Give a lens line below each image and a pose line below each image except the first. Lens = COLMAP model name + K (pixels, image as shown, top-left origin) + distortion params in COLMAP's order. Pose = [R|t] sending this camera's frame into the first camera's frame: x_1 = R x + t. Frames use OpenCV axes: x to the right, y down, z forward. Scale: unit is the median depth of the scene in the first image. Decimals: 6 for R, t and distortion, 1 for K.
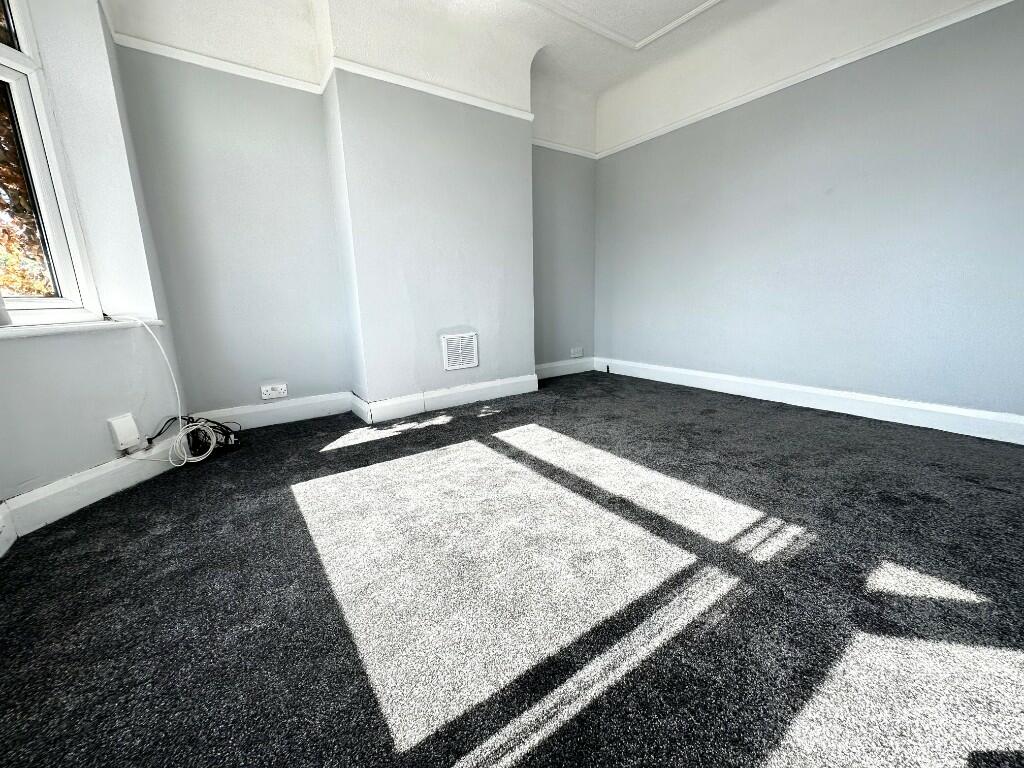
lens RADIAL K [[407.7, 0, 514.2], [0, 407.7, 382.4], [0, 0, 1]] dist [0.001298, 0.000033]
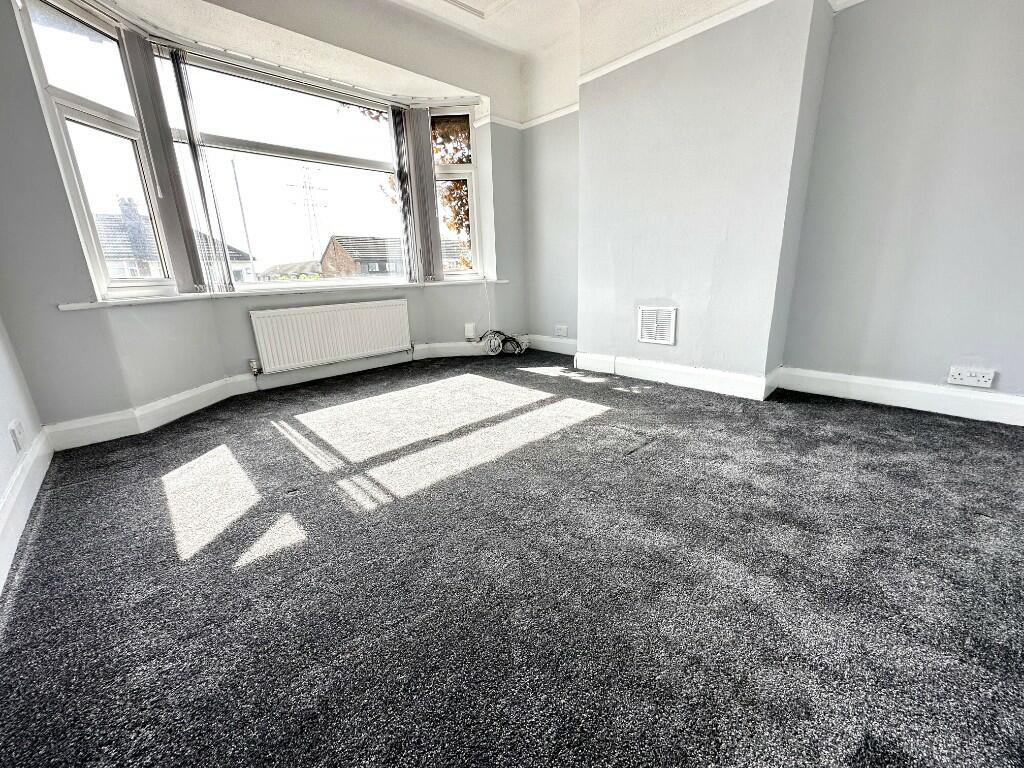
lens RADIAL K [[407.7, 0, 514.2], [0, 407.7, 382.4], [0, 0, 1]] dist [0.001298, 0.000033]
pose [[0.150103, 0.280634, -0.948005, 0.902038], [-0.177850, 0.950891, 0.253329, -0.155676], [0.972542, 0.130577, 0.192642, 0.604847]]
